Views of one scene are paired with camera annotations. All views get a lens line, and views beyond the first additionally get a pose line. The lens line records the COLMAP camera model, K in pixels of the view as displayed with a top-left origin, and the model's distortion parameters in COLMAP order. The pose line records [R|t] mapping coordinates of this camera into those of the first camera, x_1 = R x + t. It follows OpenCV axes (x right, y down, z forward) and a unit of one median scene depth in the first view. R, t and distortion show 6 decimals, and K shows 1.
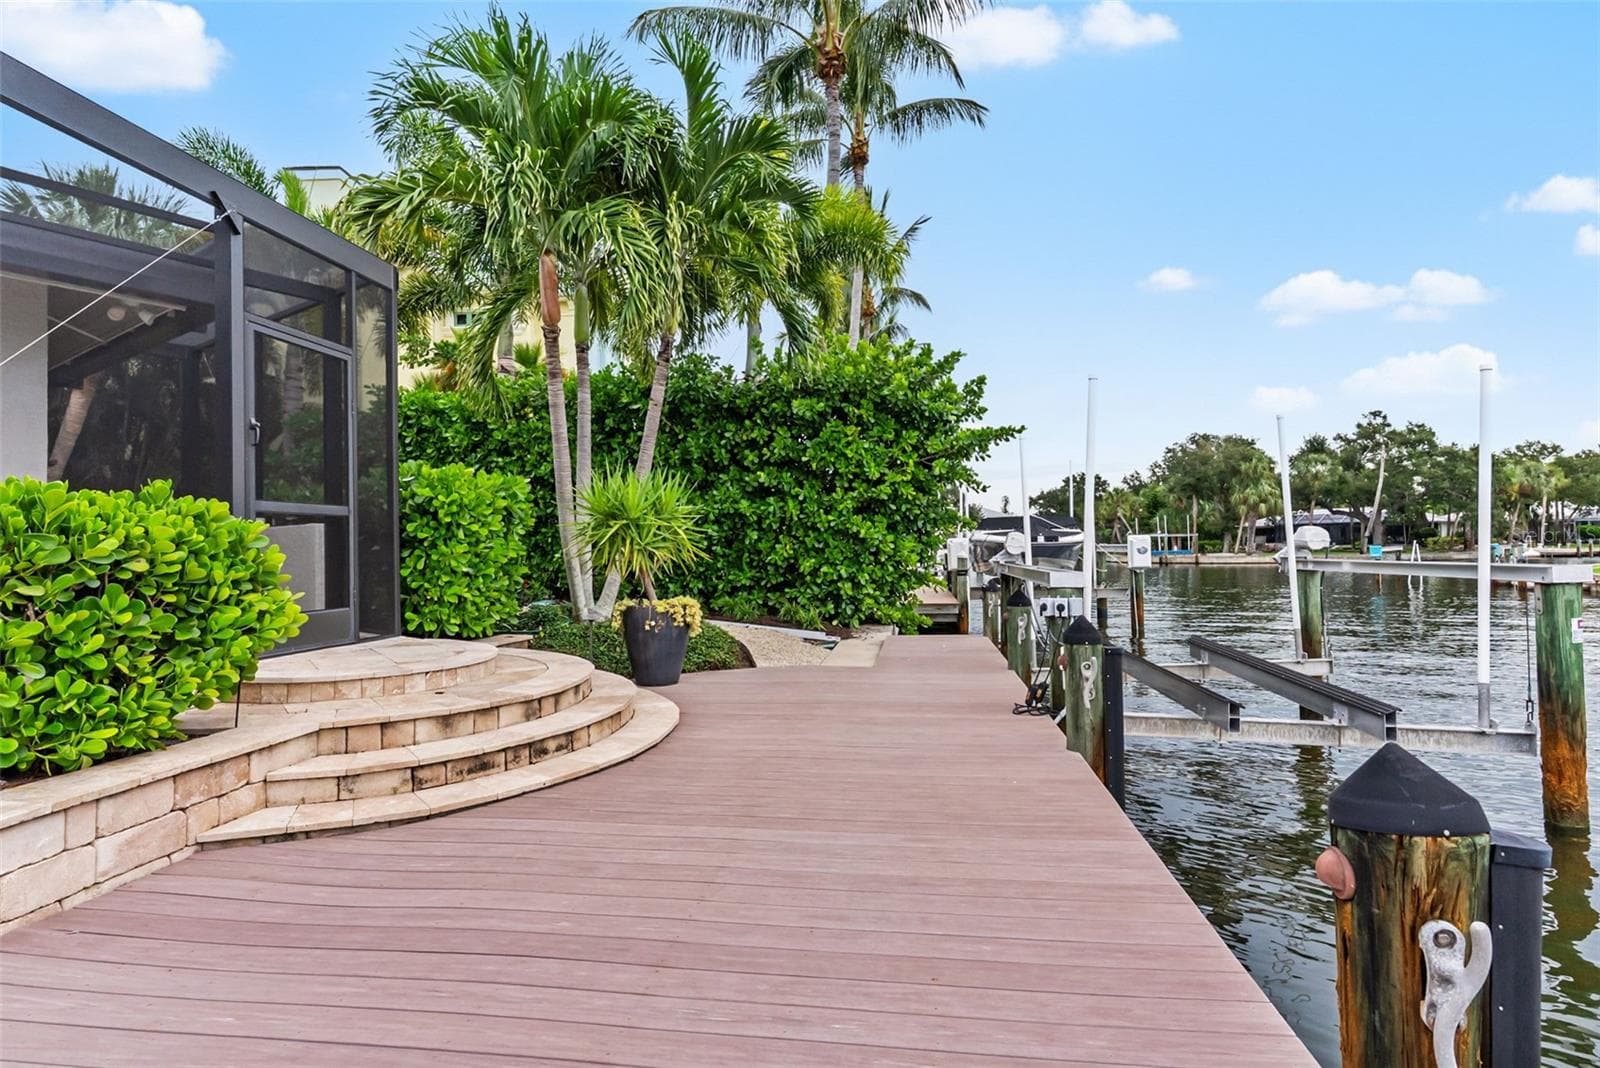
lens RADIAL K [[817.6, 0, 800.0], [0, 817.6, 534.0], [0, 0, 1]] dist [-0.000681, 0.000480]
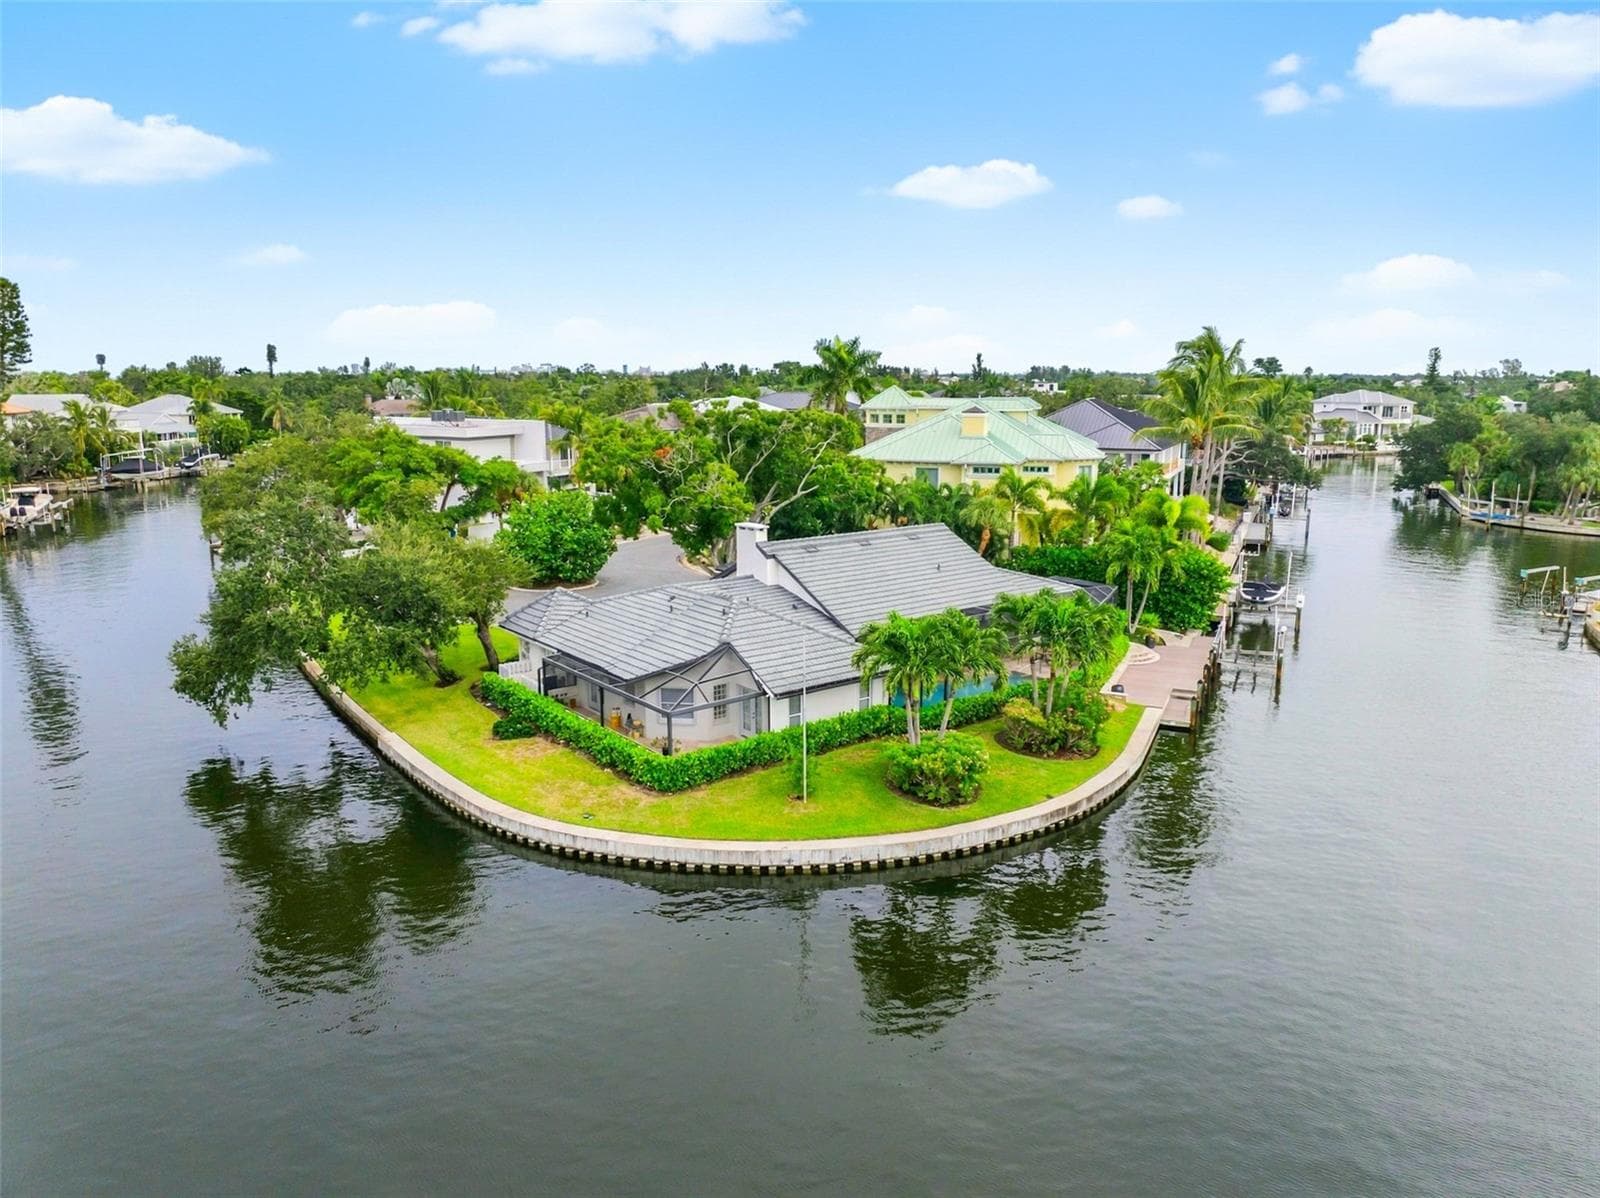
lens RADIAL K [[1129.5, 0, 837.8], [0, 1129.5, 606.6], [0, 0, 1]] dist [-0.005430, -0.005508]
pose [[0.966984, 0.070751, -0.244818, -0.220280], [-0.014440, 0.974357, 0.224546, -1.099393], [0.254426, -0.213597, 0.943209, -4.149168]]
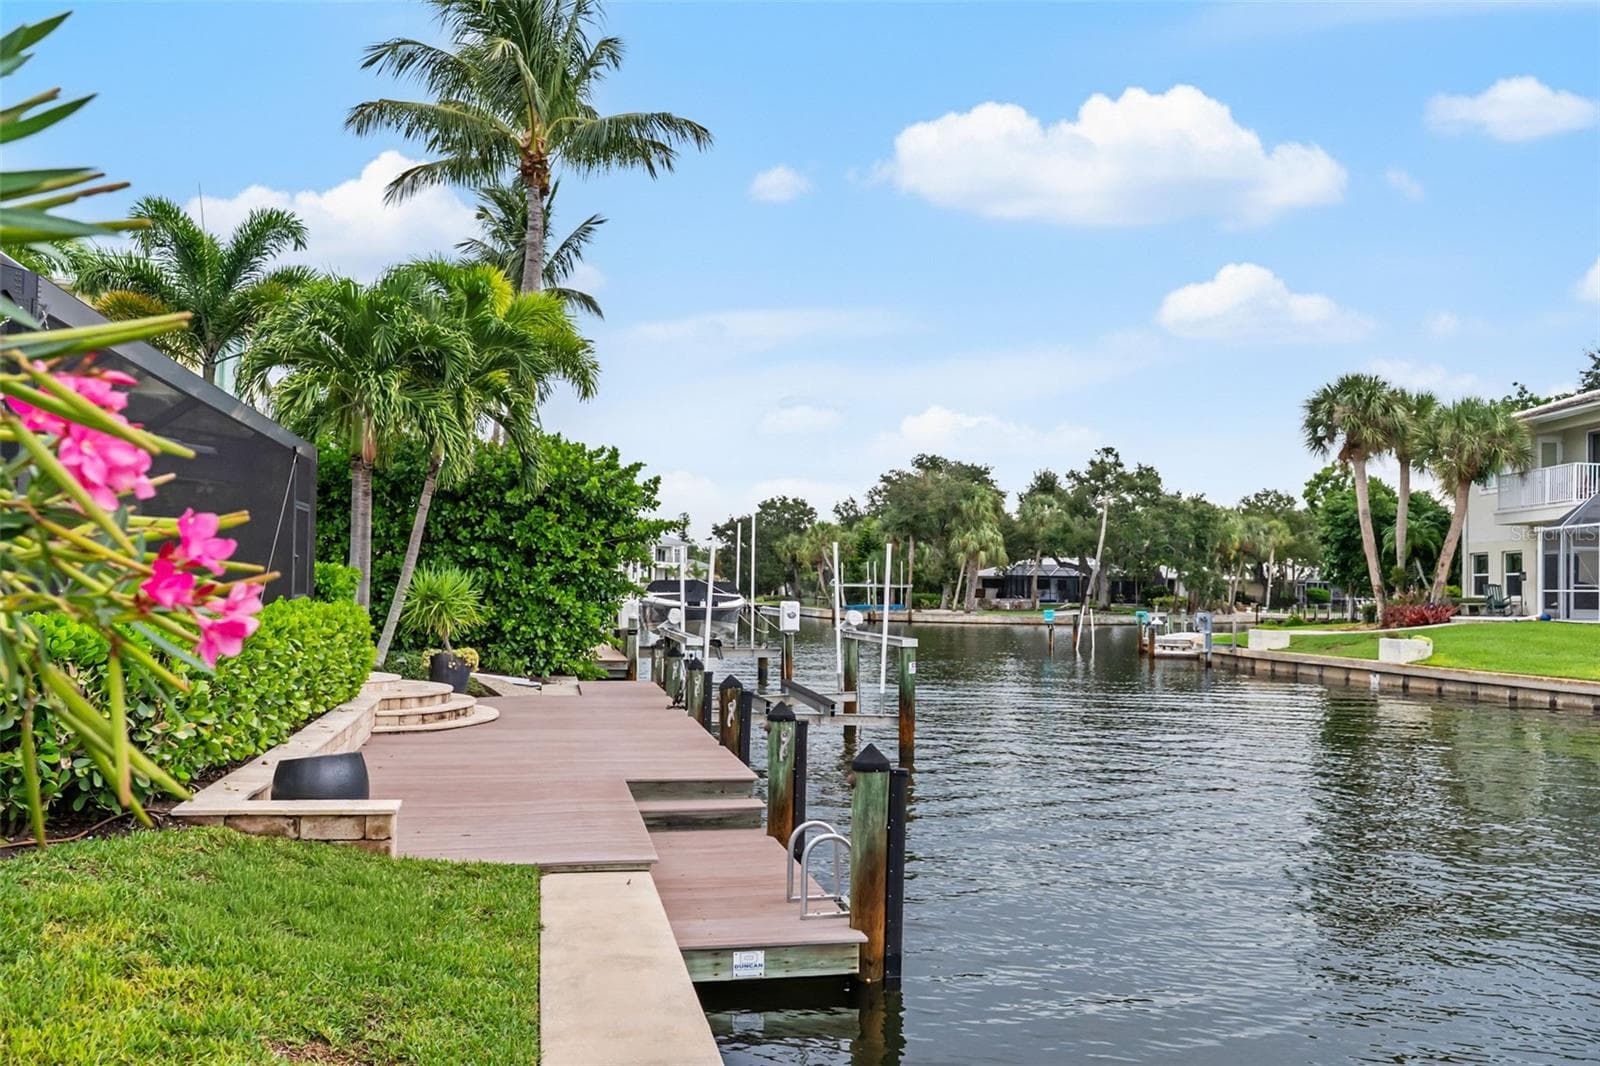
lens RADIAL K [[1284.2, 0, 800.0], [0, 1284.2, 533.0], [0, 0, 1]] dist [0.004778, -0.000019]
pose [[0.943237, 0.044171, 0.329170, -0.211109], [-0.036398, 0.998895, -0.029742, -0.055500], [-0.330120, 0.016073, 0.943802, -0.910720]]
